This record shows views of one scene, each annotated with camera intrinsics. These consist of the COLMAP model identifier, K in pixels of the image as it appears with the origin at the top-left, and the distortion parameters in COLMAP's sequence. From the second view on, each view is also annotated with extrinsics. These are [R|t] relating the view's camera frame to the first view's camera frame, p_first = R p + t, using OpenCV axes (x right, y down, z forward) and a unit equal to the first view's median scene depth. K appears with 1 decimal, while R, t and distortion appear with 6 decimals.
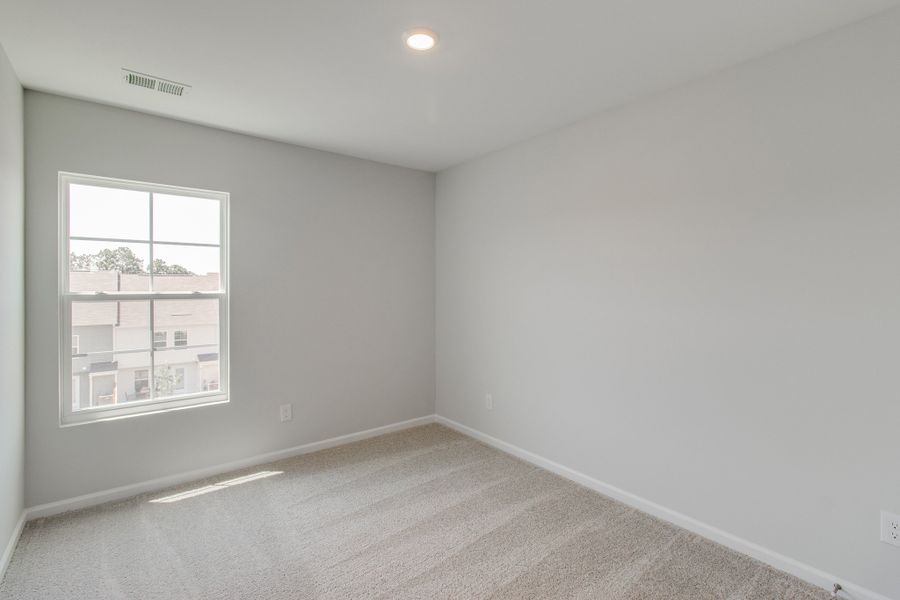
lens RADIAL K [[428.1, 0, 473.5], [0, 428.1, 288.3], [0, 0, 1]] dist [0.002475, 0.000620]
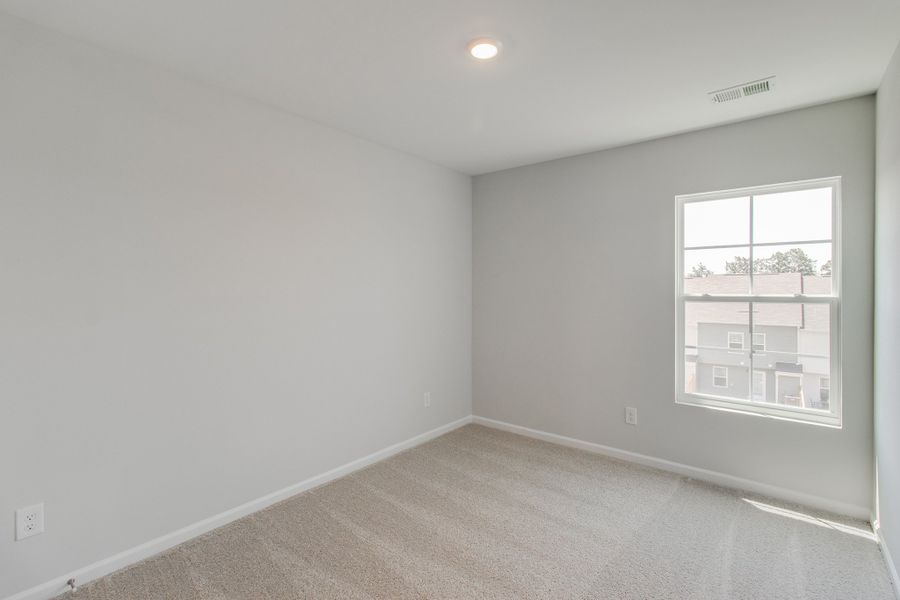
lens RADIAL K [[425.9, 0, 429.8], [0, 425.9, 289.3], [0, 0, 1]] dist [-0.000192, 0.000170]
pose [[0.166045, 0.001425, -0.986117, 0.113845], [-0.003875, 0.999992, 0.000792, -0.001176], [0.986110, 0.003690, 0.166050, 0.086290]]
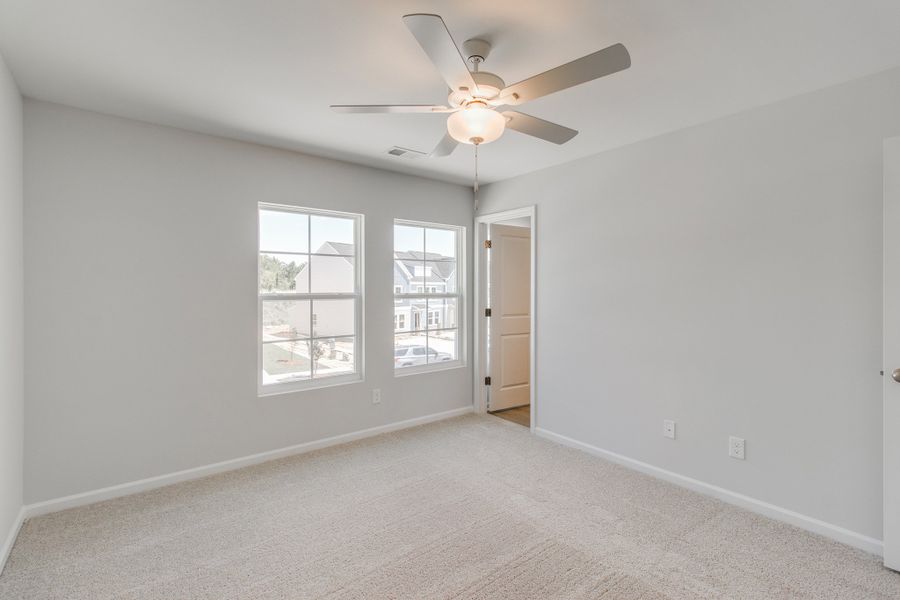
lens RADIAL K [[429.6, 0, 449.3], [0, 429.6, 294.9], [0, 0, 1]] dist [-0.000865, -0.000356]
pose [[0.999888, 0.001028, -0.014916, -0.320456], [-0.000880, 0.999951, 0.009887, -0.000272], [0.014926, -0.009873, 0.999840, -0.266852]]
